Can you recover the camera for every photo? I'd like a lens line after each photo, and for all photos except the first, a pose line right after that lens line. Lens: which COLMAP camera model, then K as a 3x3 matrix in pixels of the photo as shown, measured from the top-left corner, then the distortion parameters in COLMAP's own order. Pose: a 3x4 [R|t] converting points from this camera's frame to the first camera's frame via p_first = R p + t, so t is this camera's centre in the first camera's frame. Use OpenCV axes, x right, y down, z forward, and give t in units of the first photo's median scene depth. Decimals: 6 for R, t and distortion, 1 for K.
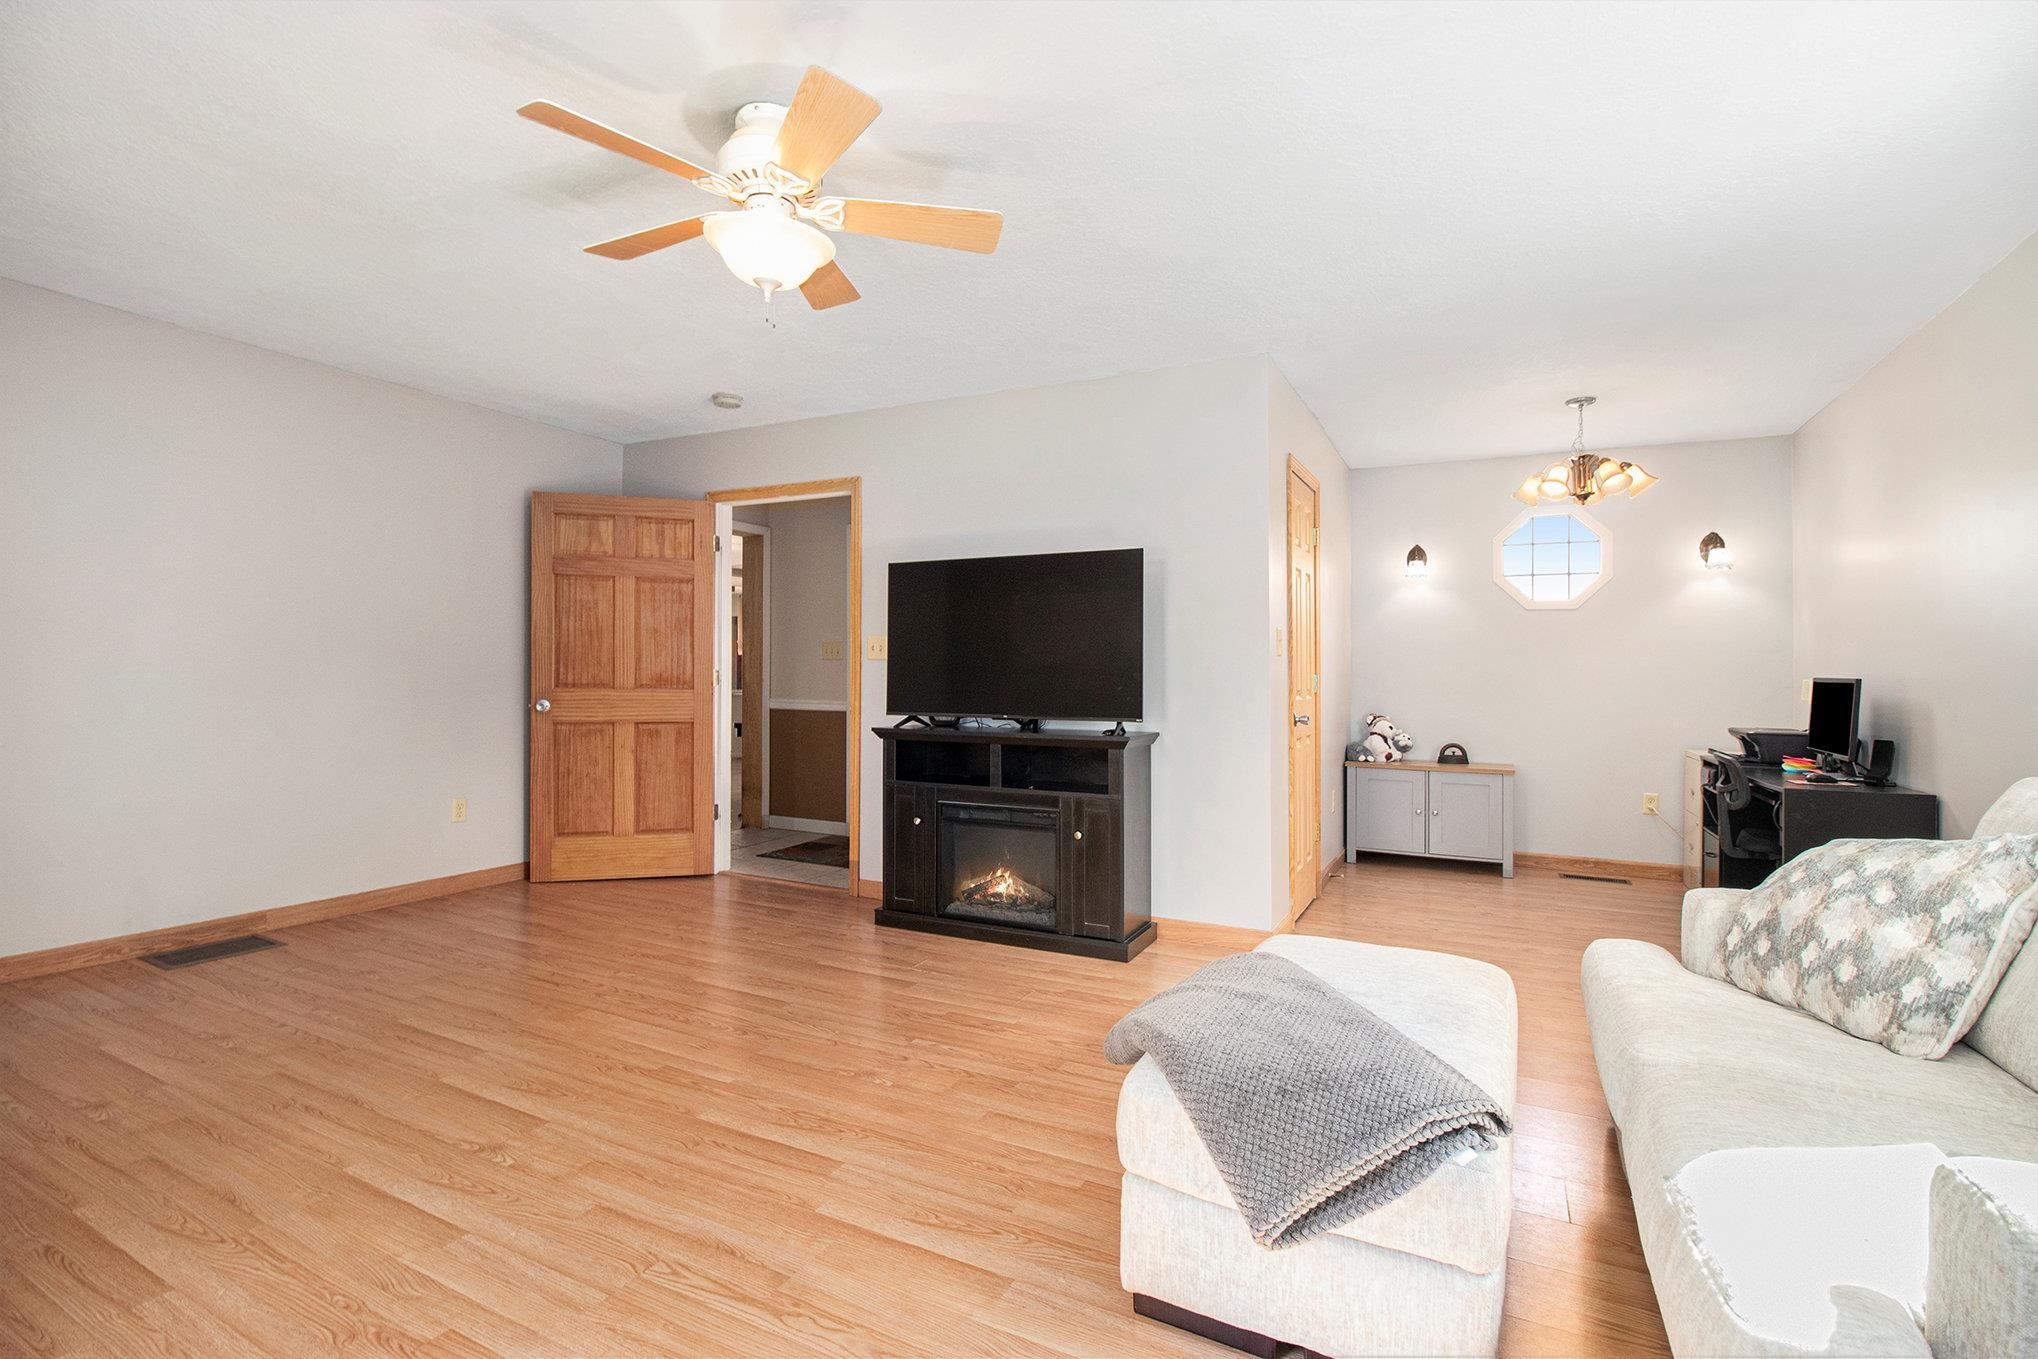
lens RADIAL K [[956.6, 0, 1008.1], [0, 956.6, 679.7], [0, 0, 1]] dist [-0.021787, -0.000470]
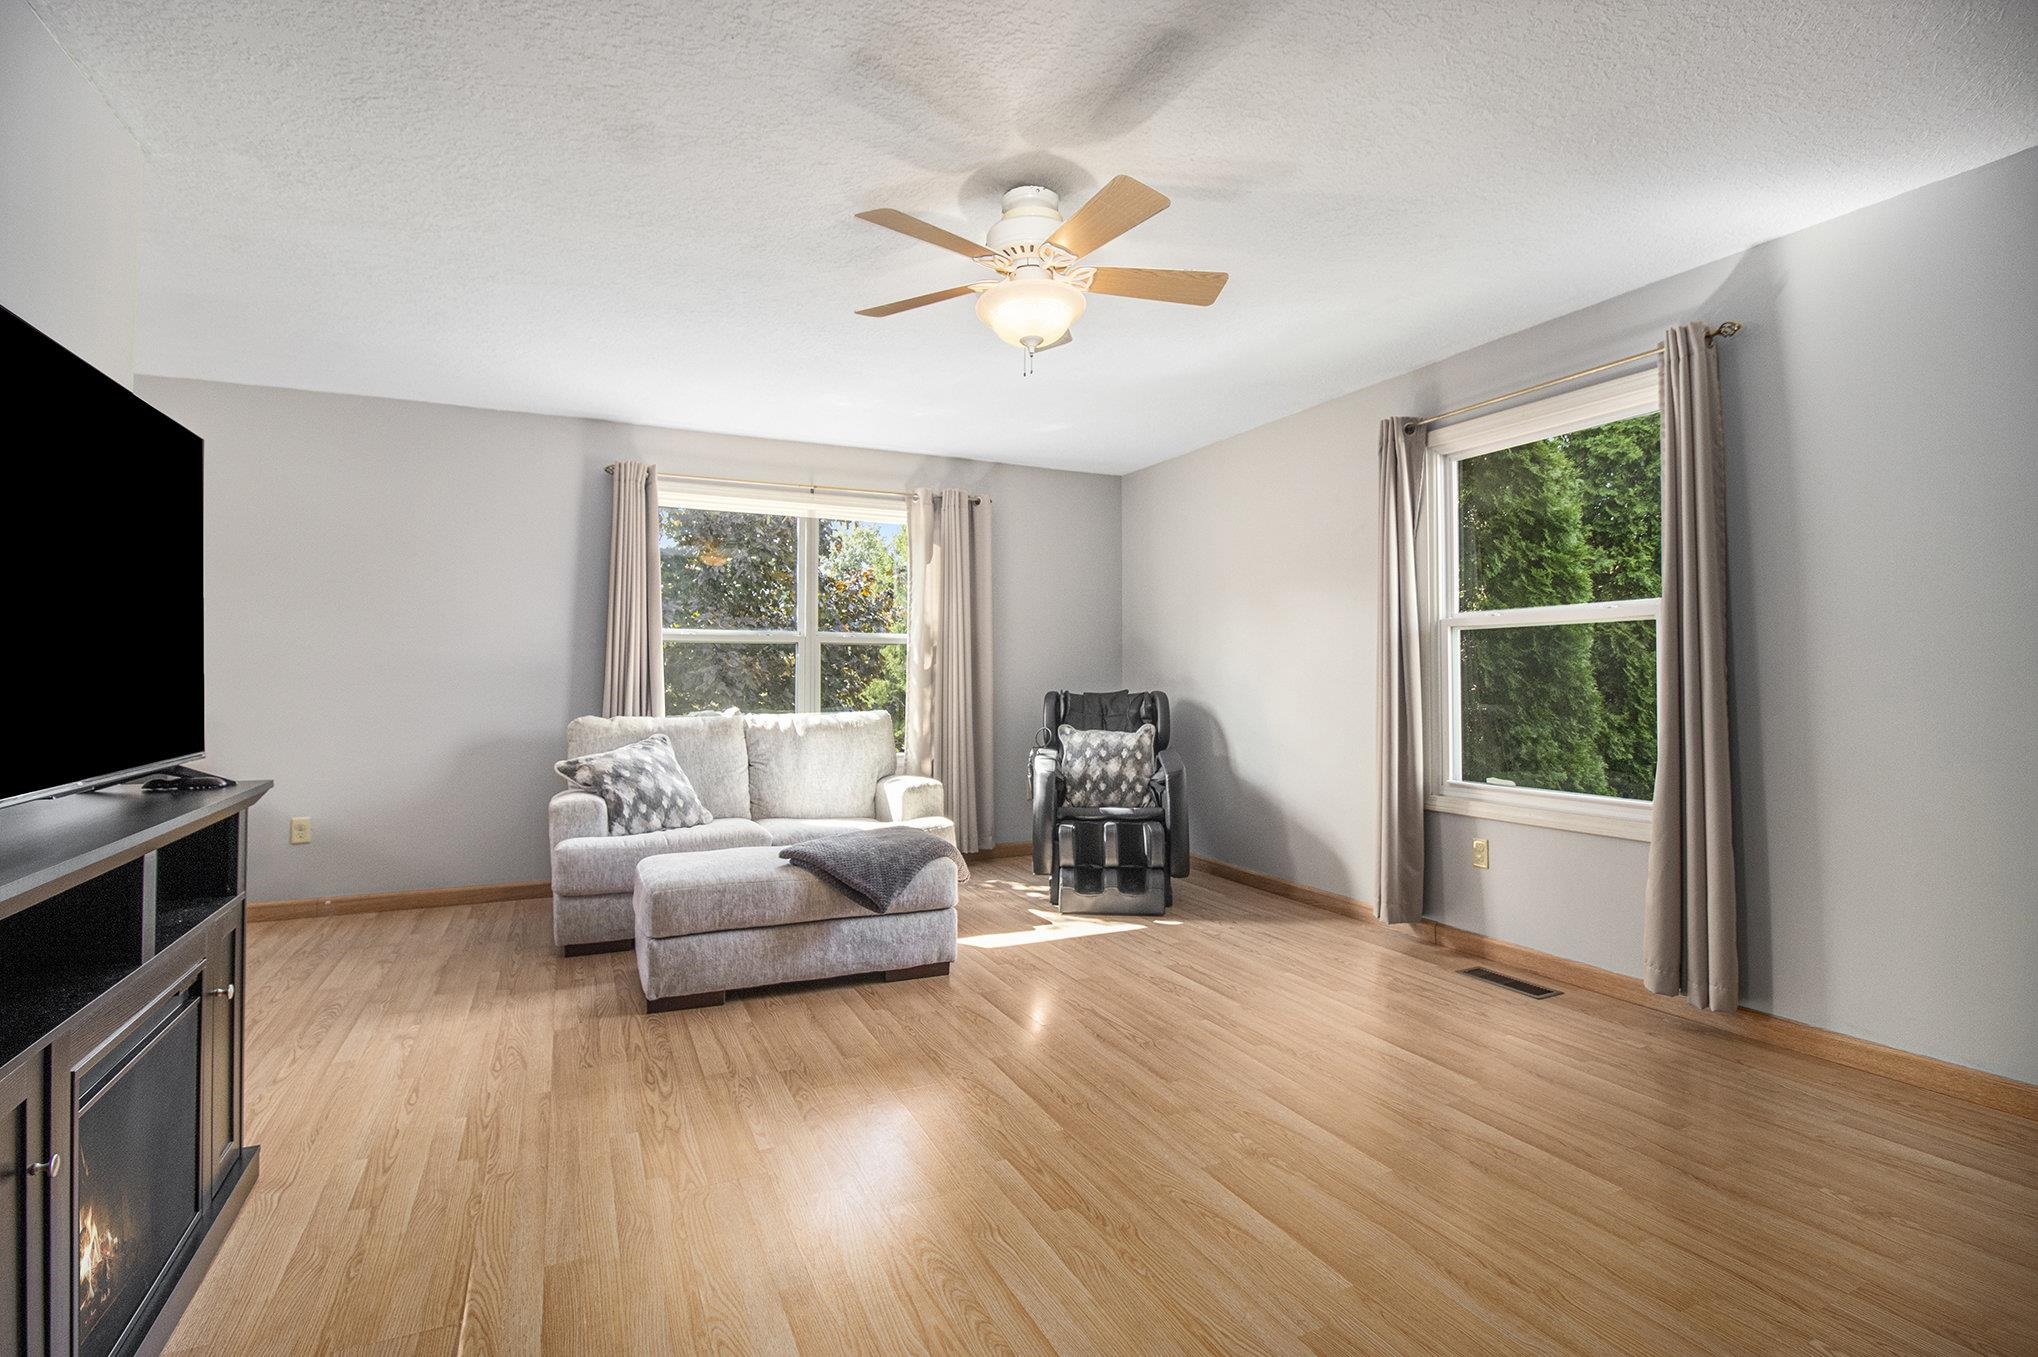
lens RADIAL K [[956.6, 0, 1015.6], [0, 956.6, 668.7], [0, 0, 1]] dist [-0.021787, -0.000470]
pose [[-0.800307, -0.005247, 0.599567, -0.912179], [-0.005631, 0.999983, 0.001234, -0.015392], [-0.599563, -0.002388, -0.800324, 1.894375]]
